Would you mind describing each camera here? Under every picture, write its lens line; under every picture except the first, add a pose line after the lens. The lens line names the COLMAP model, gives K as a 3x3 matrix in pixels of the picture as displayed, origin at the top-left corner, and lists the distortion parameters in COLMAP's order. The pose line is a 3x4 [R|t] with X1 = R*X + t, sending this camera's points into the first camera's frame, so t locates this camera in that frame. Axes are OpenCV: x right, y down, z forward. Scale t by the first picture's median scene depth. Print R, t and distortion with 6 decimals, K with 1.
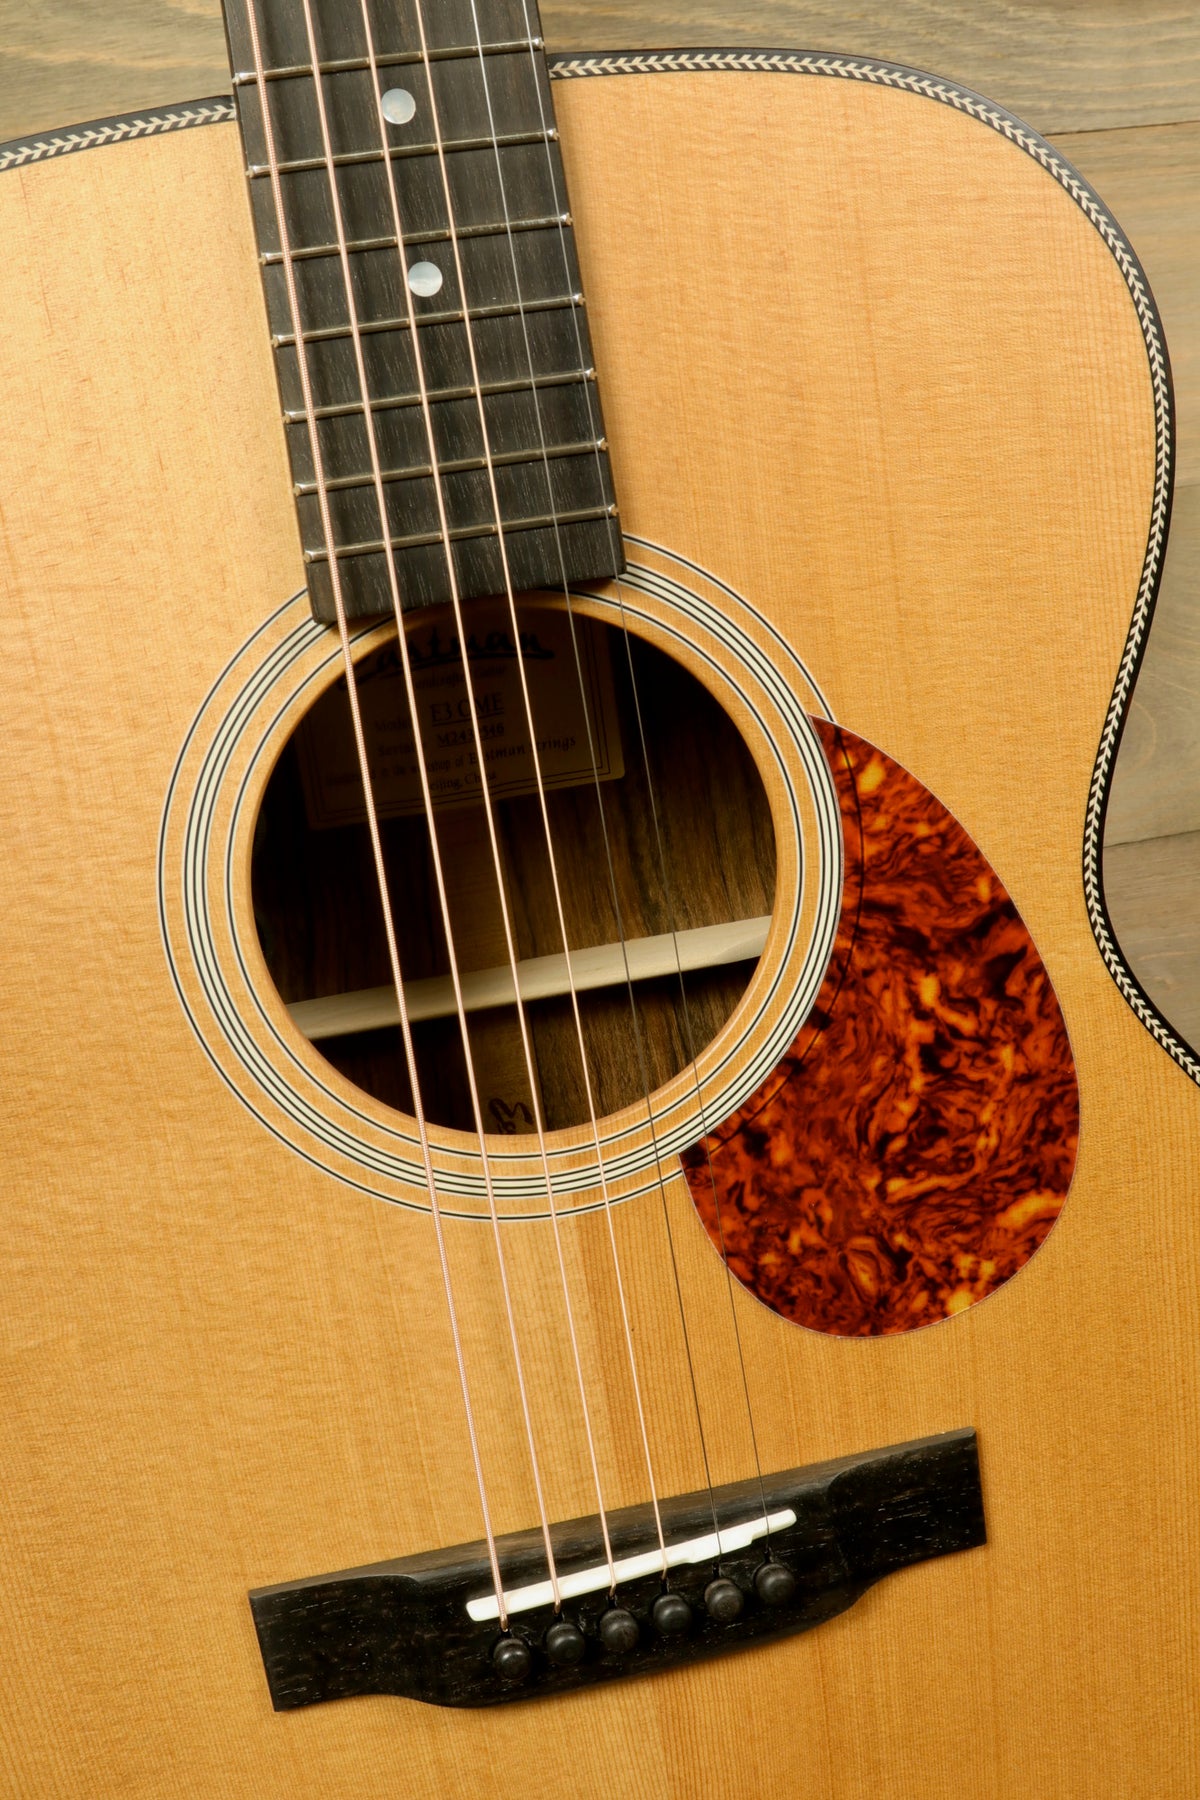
lens RADIAL K [[2020.2, 0, 632.4], [0, 2020.2, 943.6], [0, 0, 1]] dist [-0.139628, 0.068111]
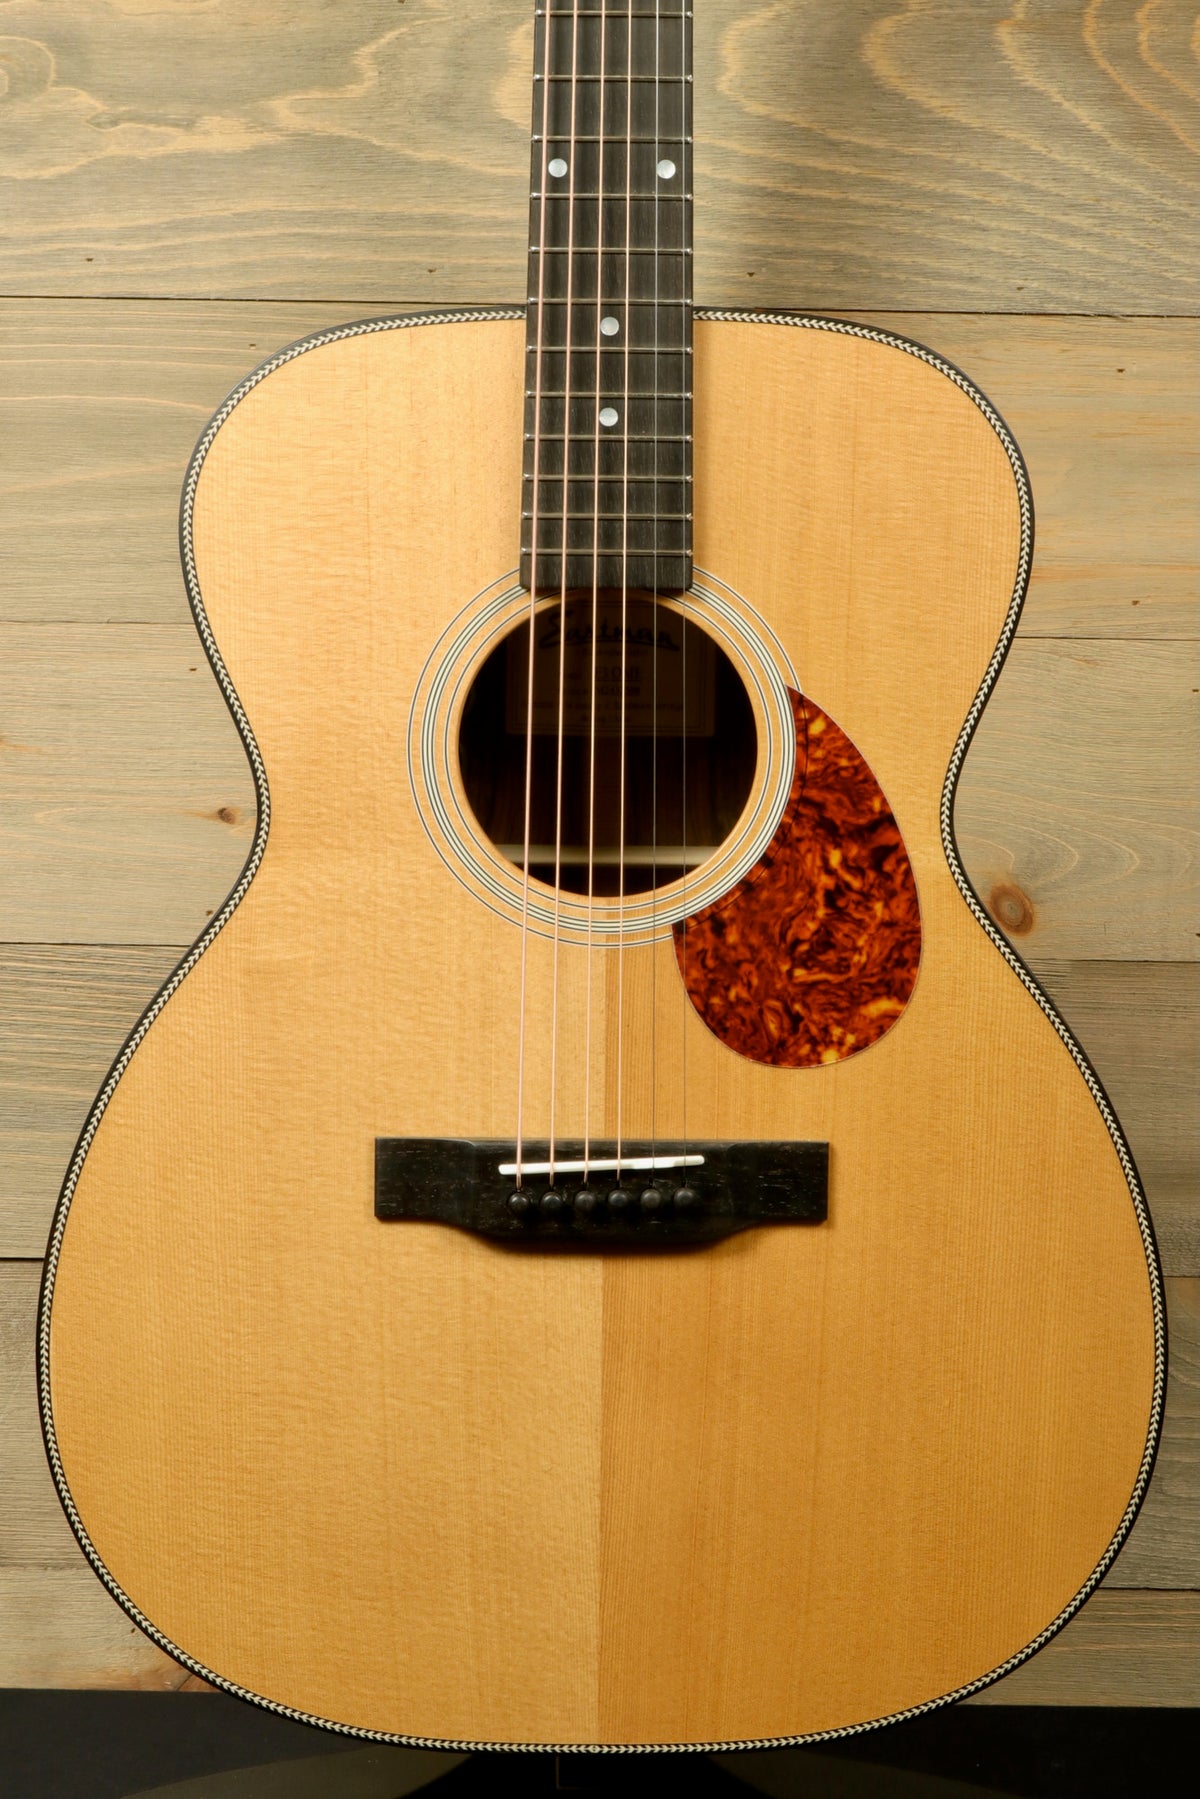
lens RADIAL K [[3689.5, 0, 561.8], [0, 3689.5, 823.3], [0, 0, 1]] dist [-0.013175, 0.189231]
pose [[0.969386, 0.163454, -0.183229, 0.488092], [-0.189398, 0.972669, -0.134329, 0.455110], [0.156265, 0.164920, 0.973849, -2.061745]]
